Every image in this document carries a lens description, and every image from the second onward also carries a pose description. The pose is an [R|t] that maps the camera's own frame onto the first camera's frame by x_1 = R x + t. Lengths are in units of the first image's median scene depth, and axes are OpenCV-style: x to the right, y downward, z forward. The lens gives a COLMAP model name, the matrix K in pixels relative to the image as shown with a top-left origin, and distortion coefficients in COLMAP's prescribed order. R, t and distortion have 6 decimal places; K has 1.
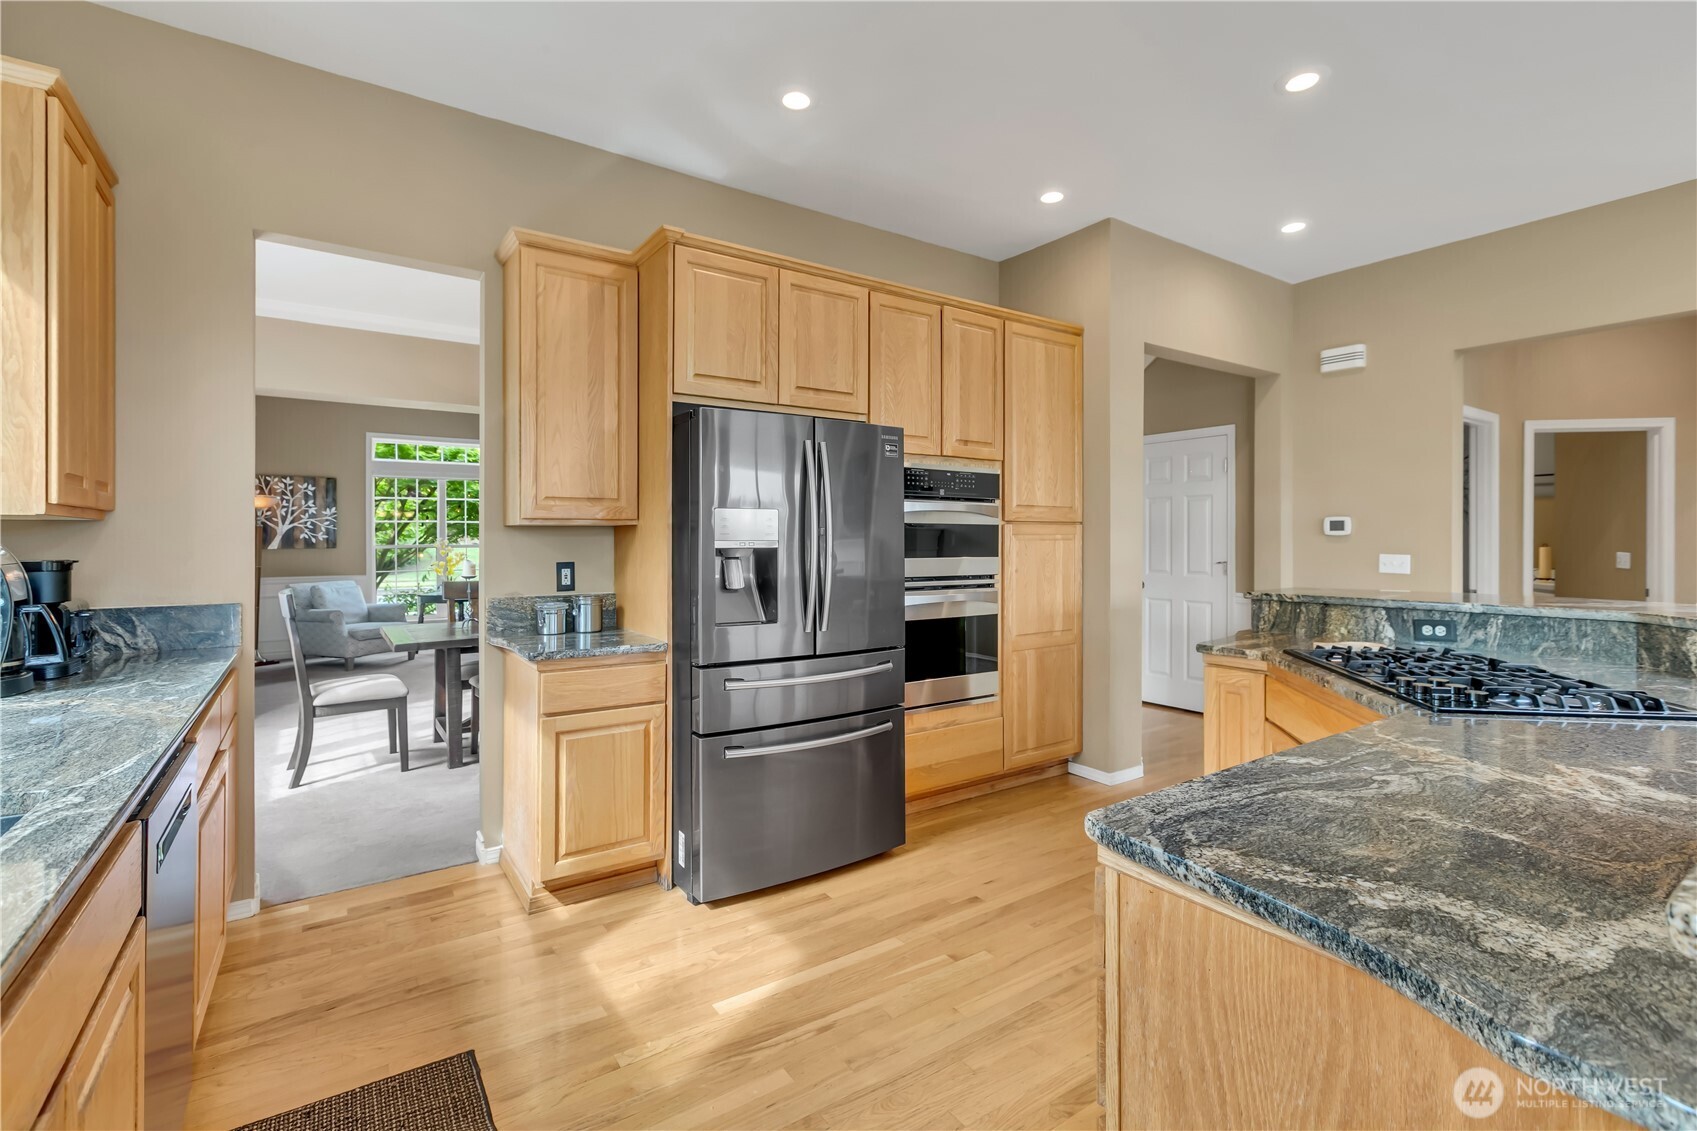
lens RADIAL K [[790.5, 0, 836.6], [0, 790.5, 535.8], [0, 0, 1]] dist [0.006381, 0.000780]
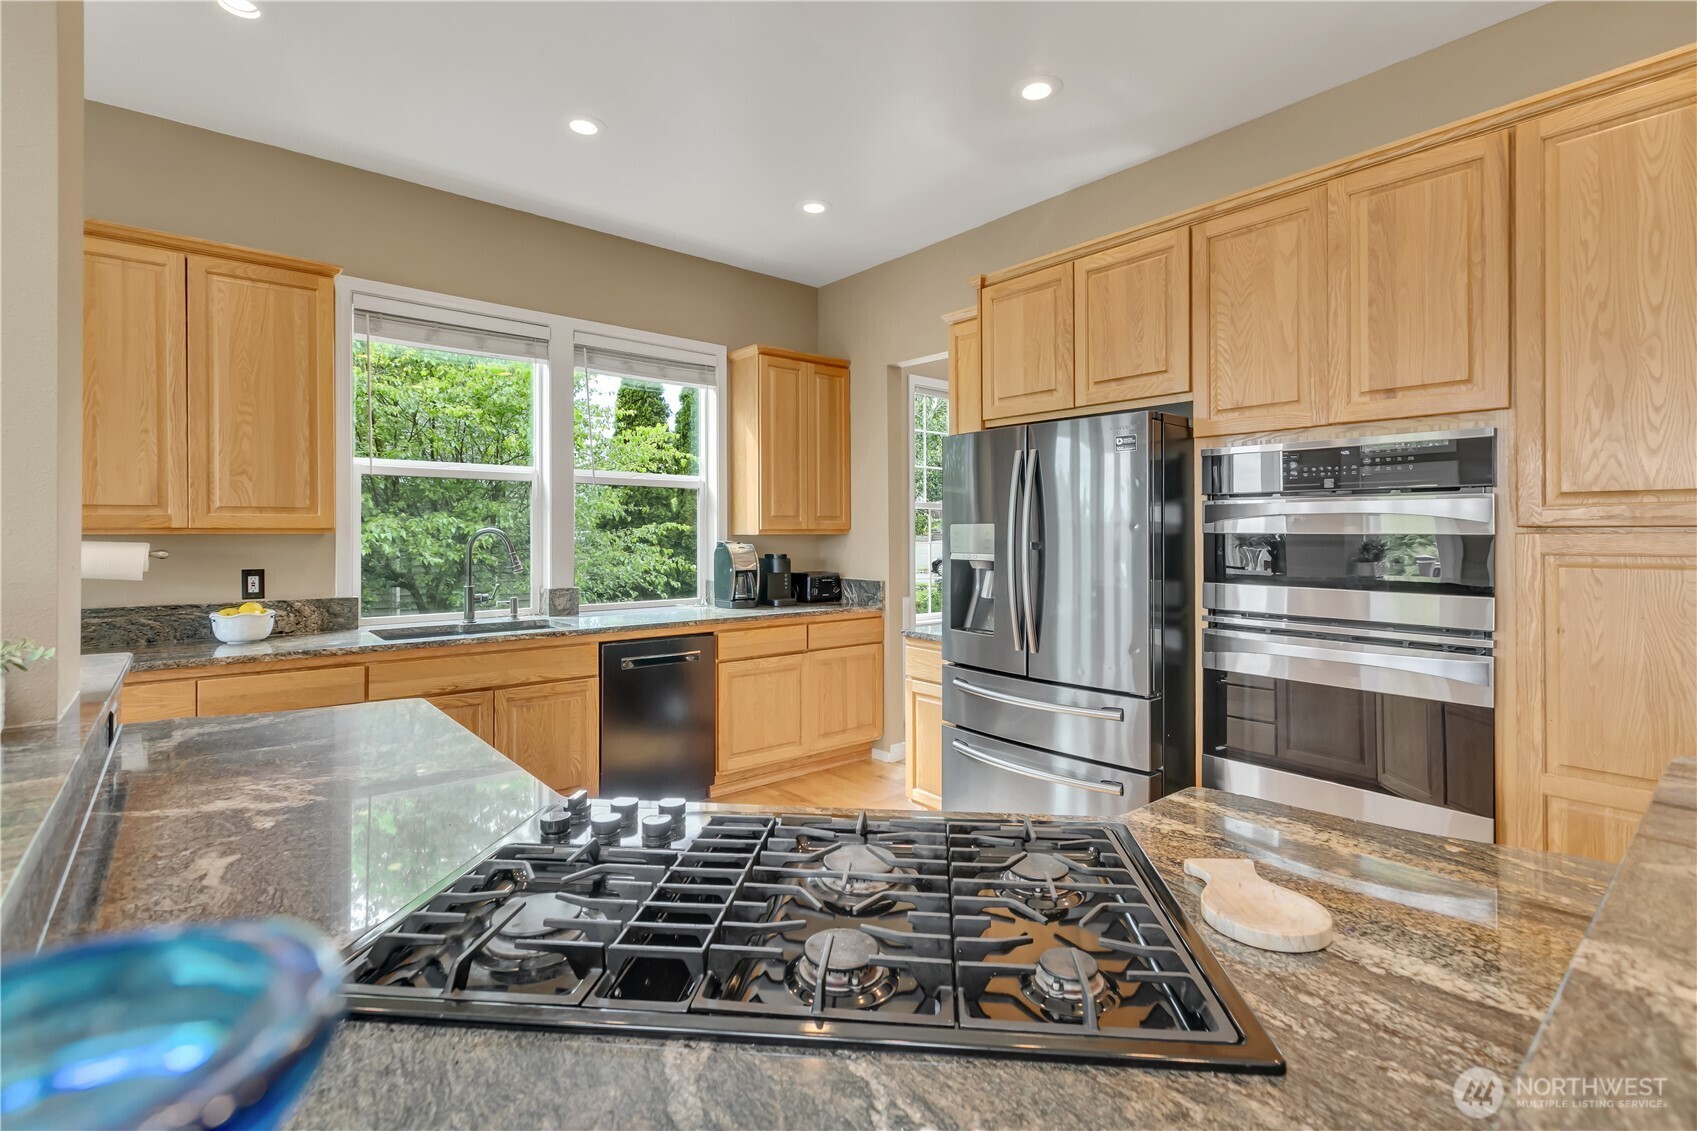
lens RADIAL K [[790.5, 0, 844.6], [0, 790.5, 526.7], [0, 0, 1]] dist [0.006381, 0.000780]
pose [[0.085539, -0.007660, -0.996305, 0.671768], [0.003476, 0.999967, -0.007390, -0.016573], [0.996329, -0.002831, 0.085563, 0.529483]]
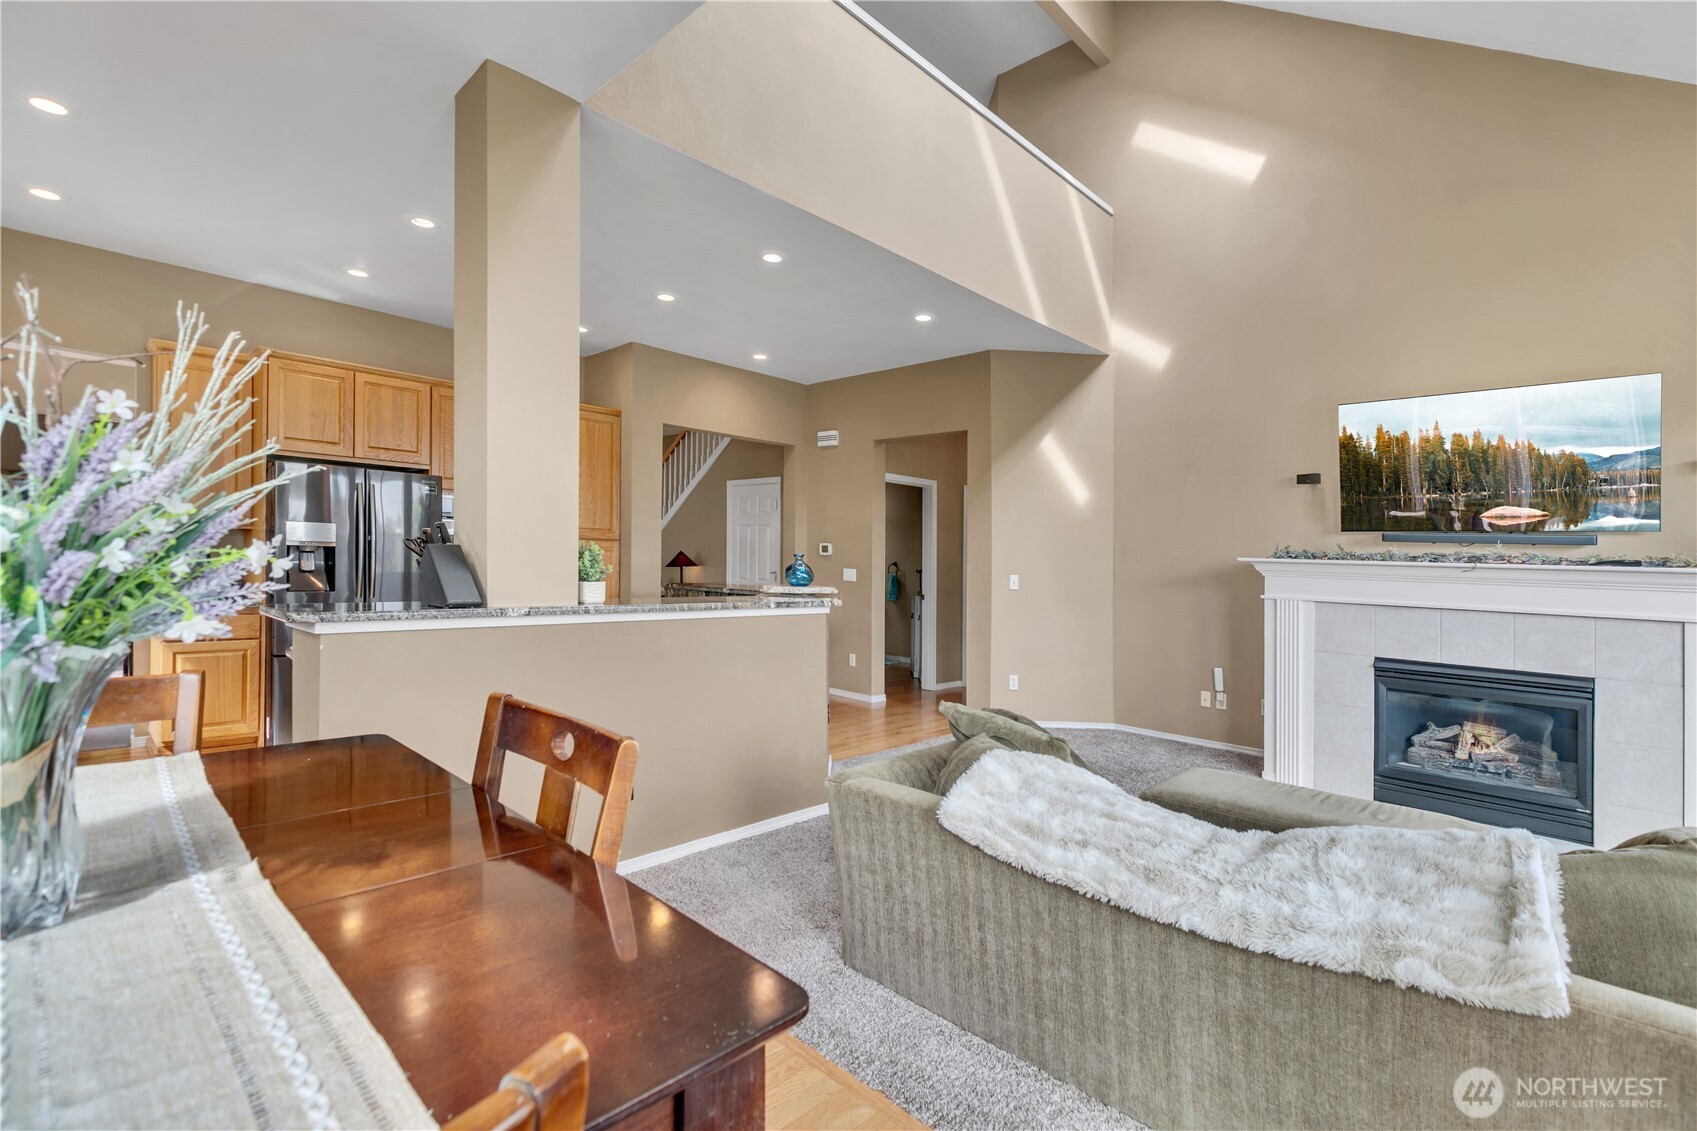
lens RADIAL K [[790.5, 0, 844.8], [0, 790.5, 571.4], [0, 0, 1]] dist [0.006381, 0.000780]
pose [[0.982009, 0.030219, 0.186399, 0.495797], [-0.034531, 0.999205, 0.019928, -0.001640], [-0.185648, -0.026006, 0.982272, -0.620329]]
